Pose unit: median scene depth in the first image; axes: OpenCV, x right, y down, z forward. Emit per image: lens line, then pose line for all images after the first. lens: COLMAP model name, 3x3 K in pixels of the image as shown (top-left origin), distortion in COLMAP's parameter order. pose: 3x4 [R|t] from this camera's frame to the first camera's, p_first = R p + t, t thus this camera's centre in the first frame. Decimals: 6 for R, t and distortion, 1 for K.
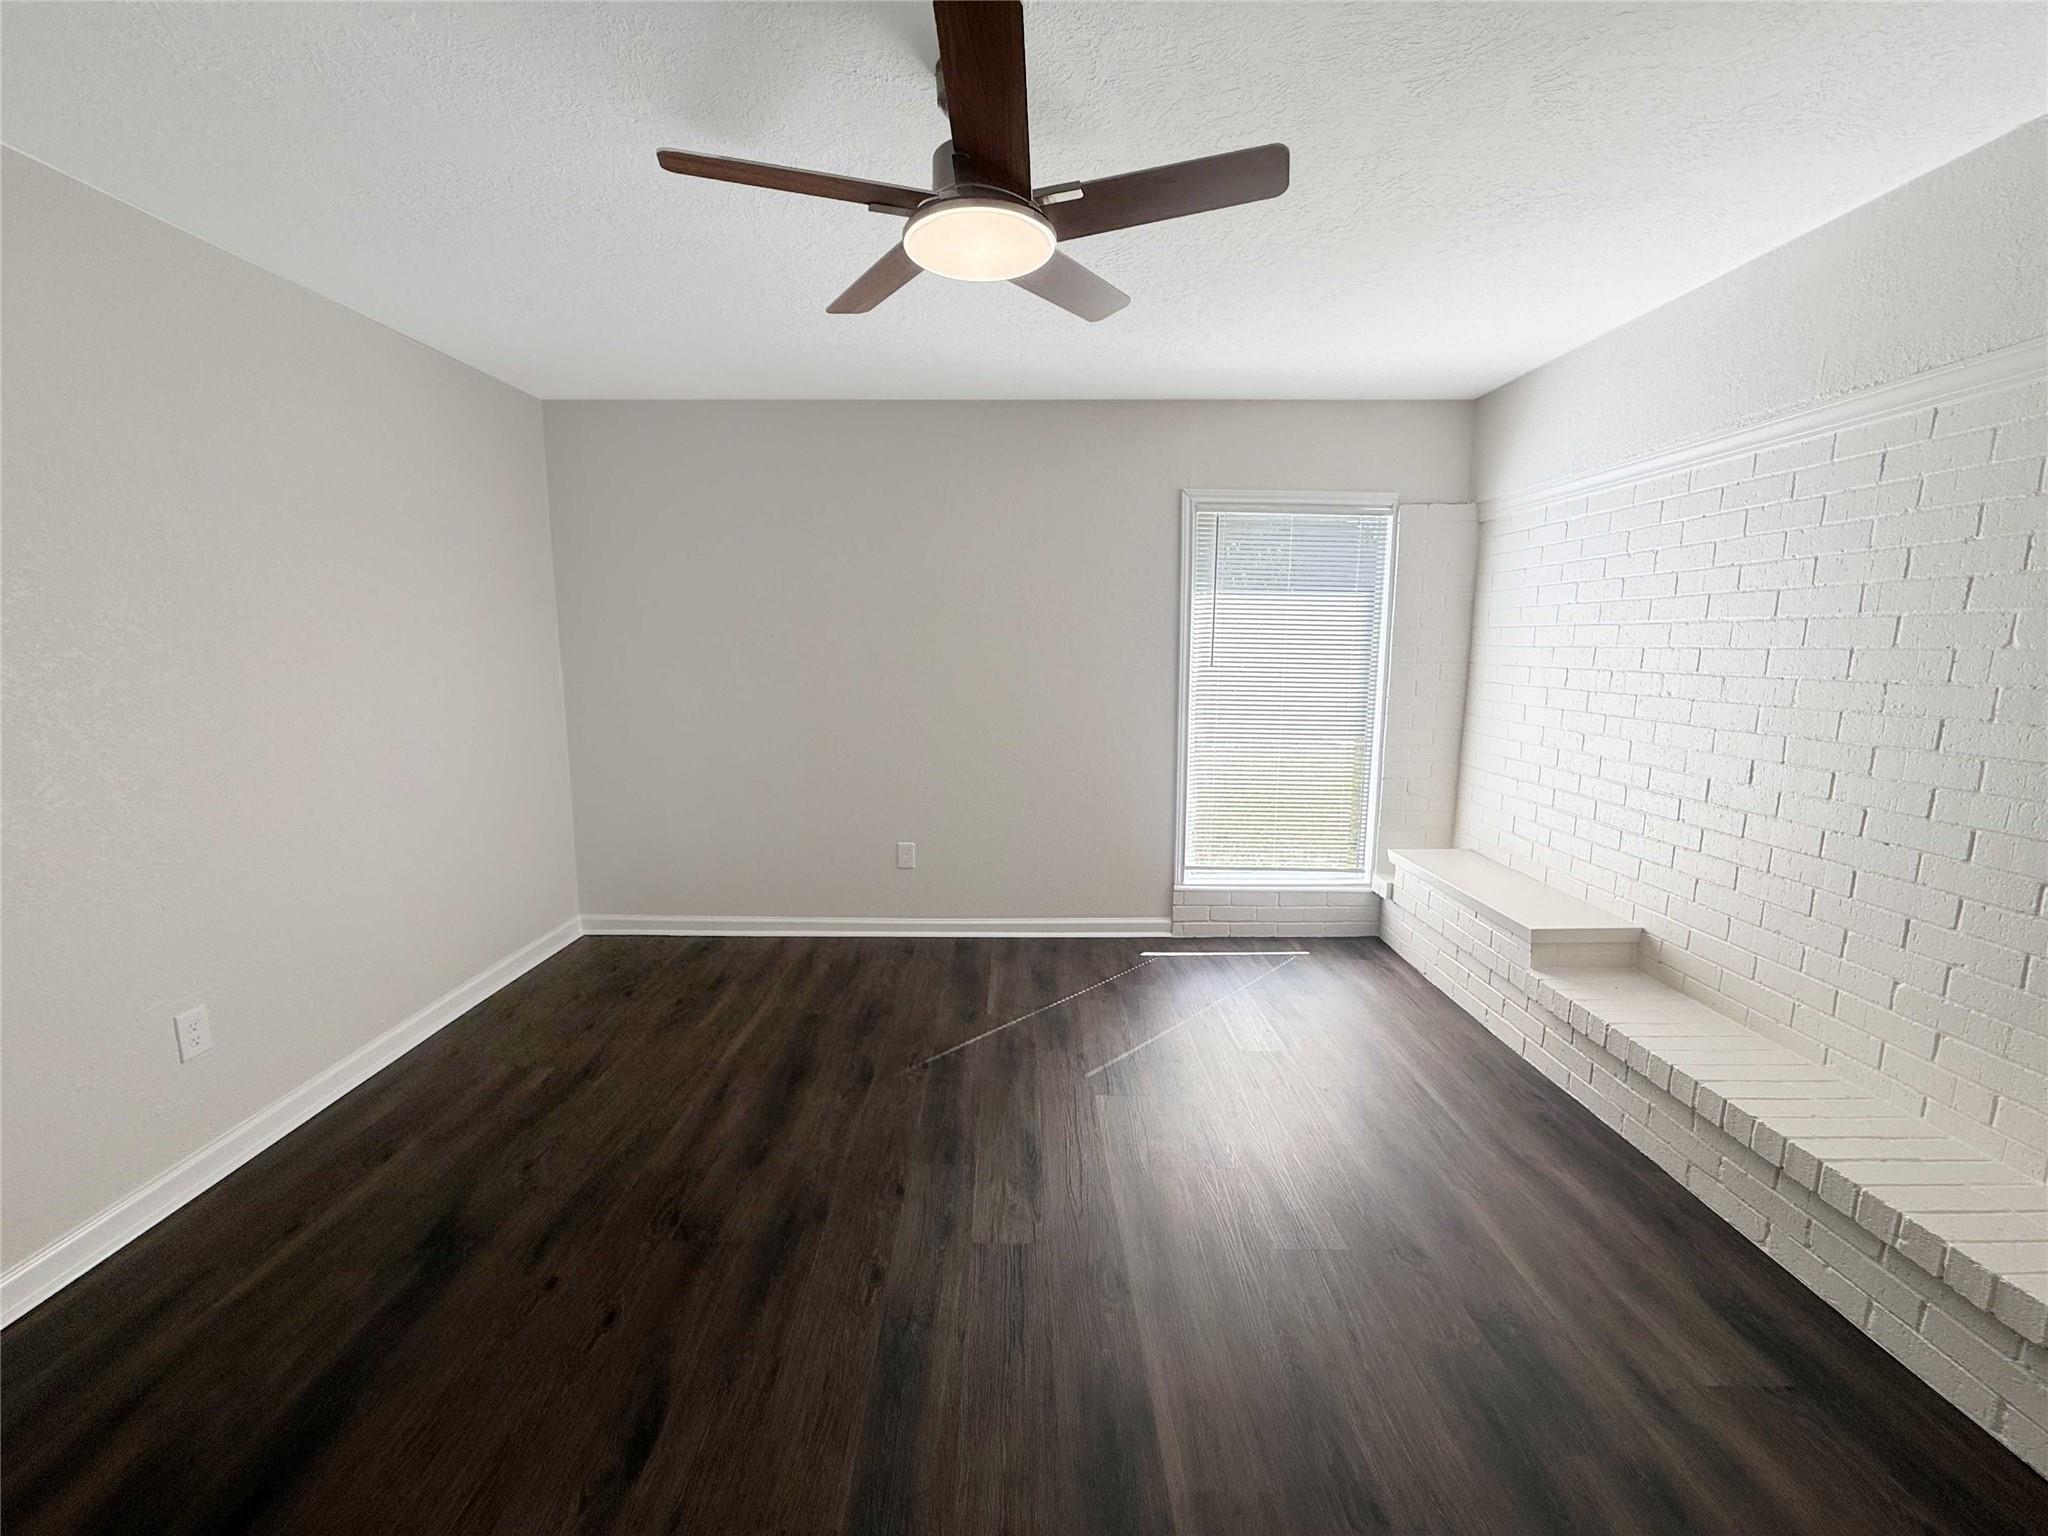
lens RADIAL K [[824.6, 0, 1030.4], [0, 824.6, 752.6], [0, 0, 1]] dist [-0.000069, -0.000019]
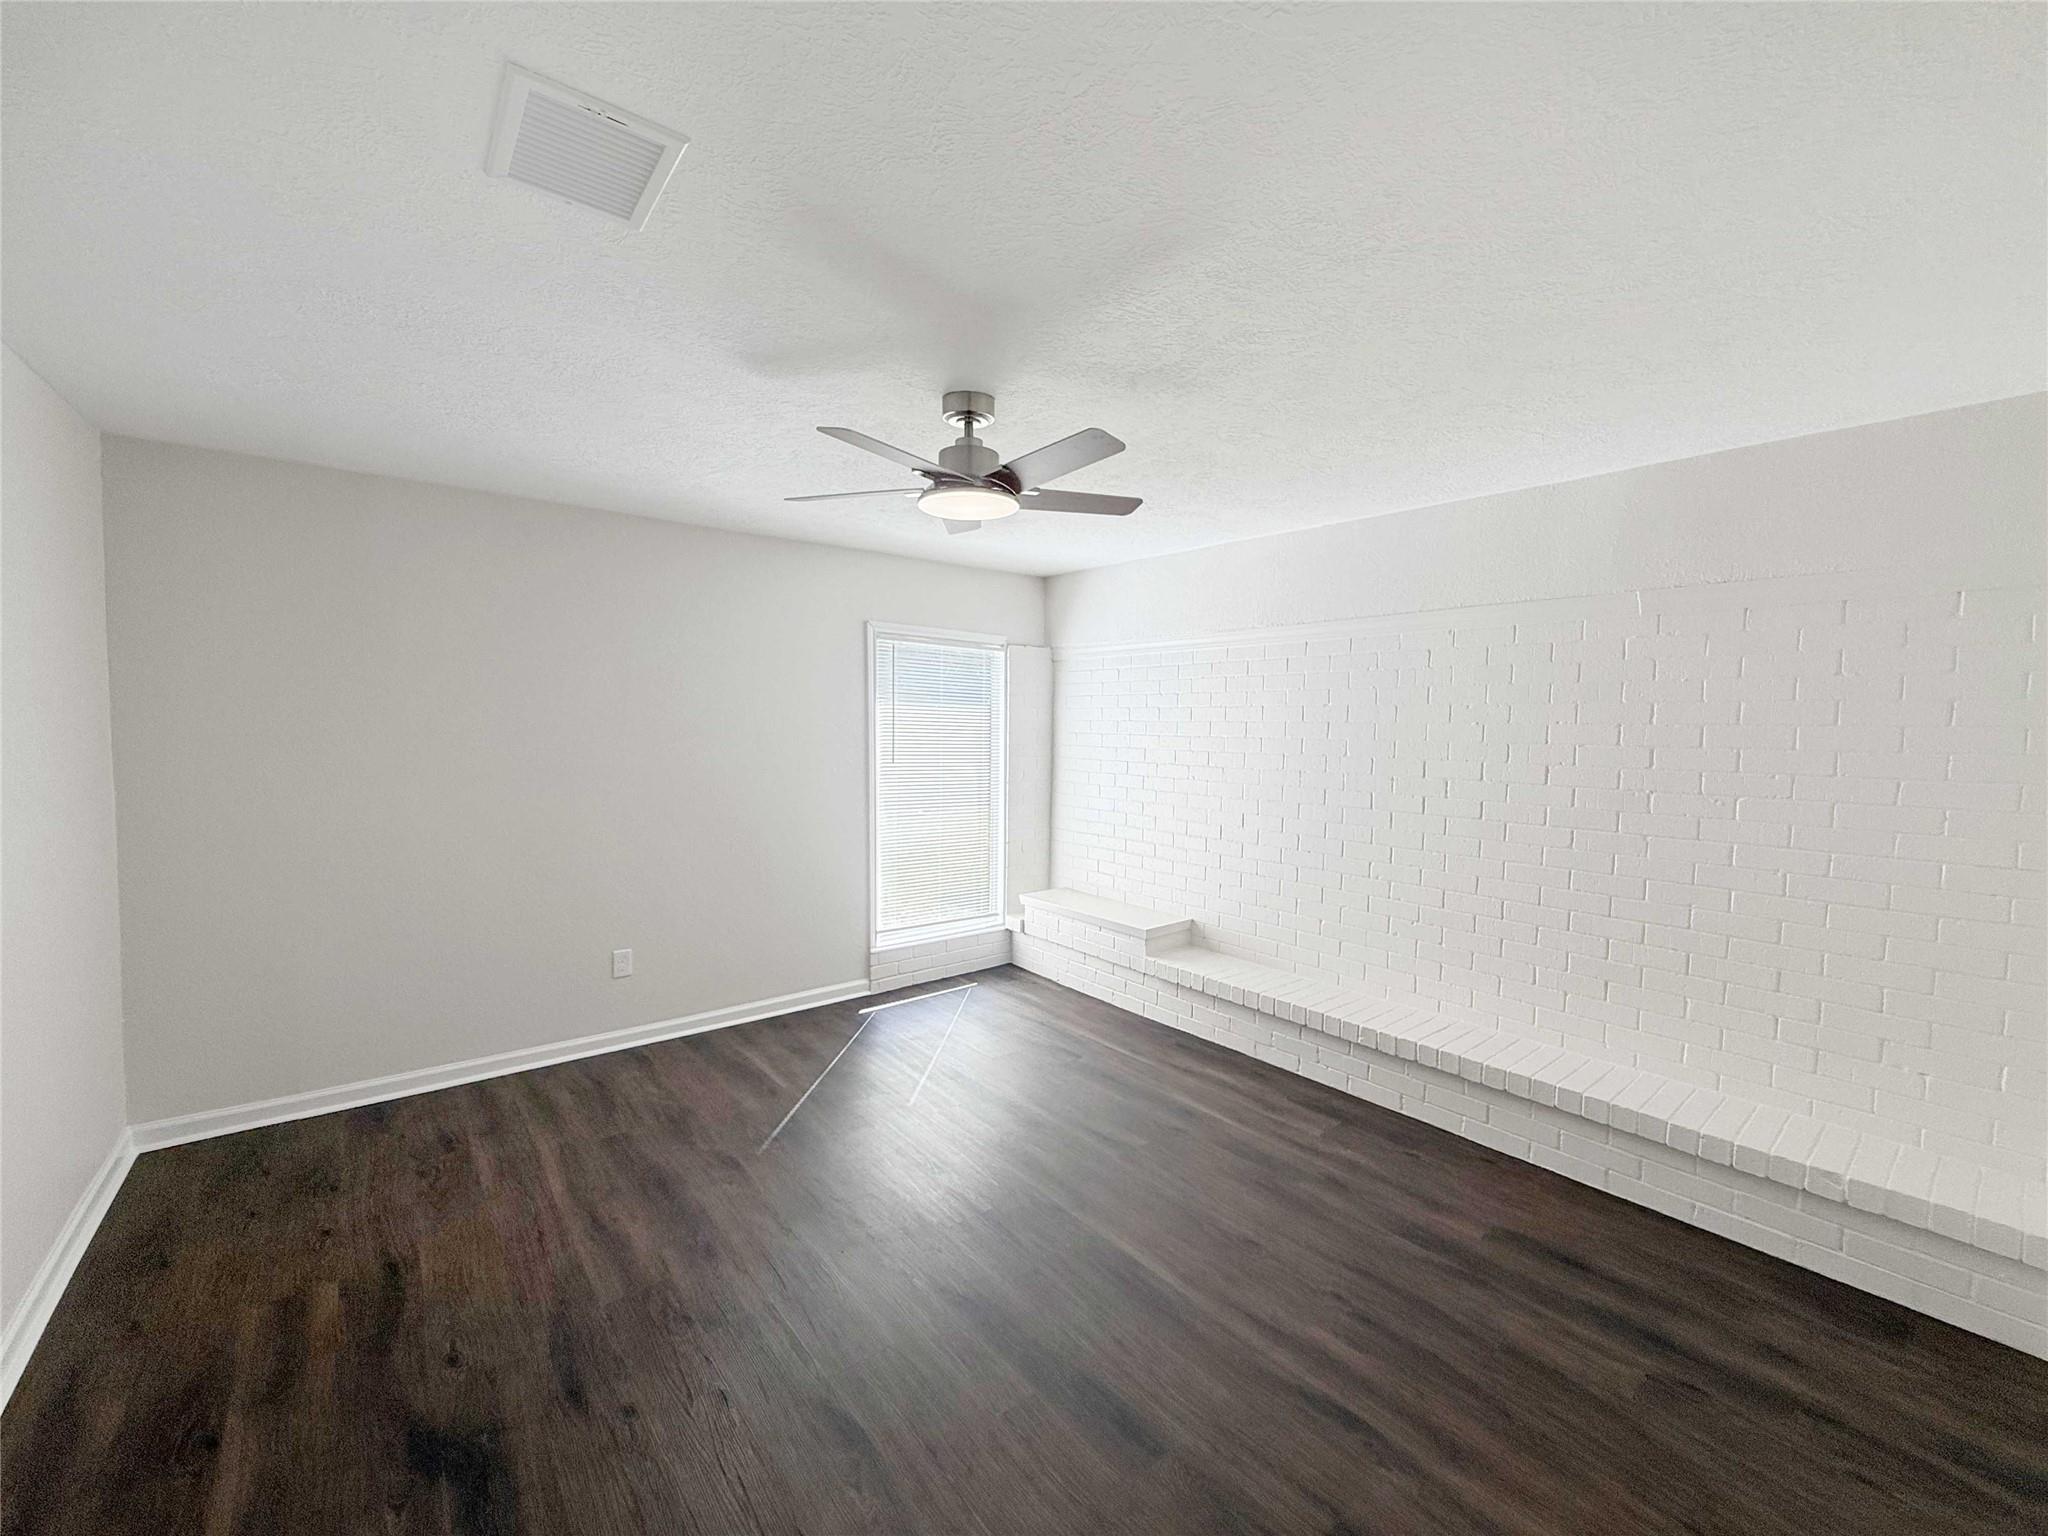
lens RADIAL K [[824.6, 0, 1019.0], [0, 824.6, 736.3], [0, 0, 1]] dist [-0.000069, -0.000019]
pose [[0.782126, -0.003786, 0.623109, -0.409037], [0.072302, 0.993779, -0.084715, -0.026633], [-0.618912, 0.111309, 0.777534, -0.081486]]
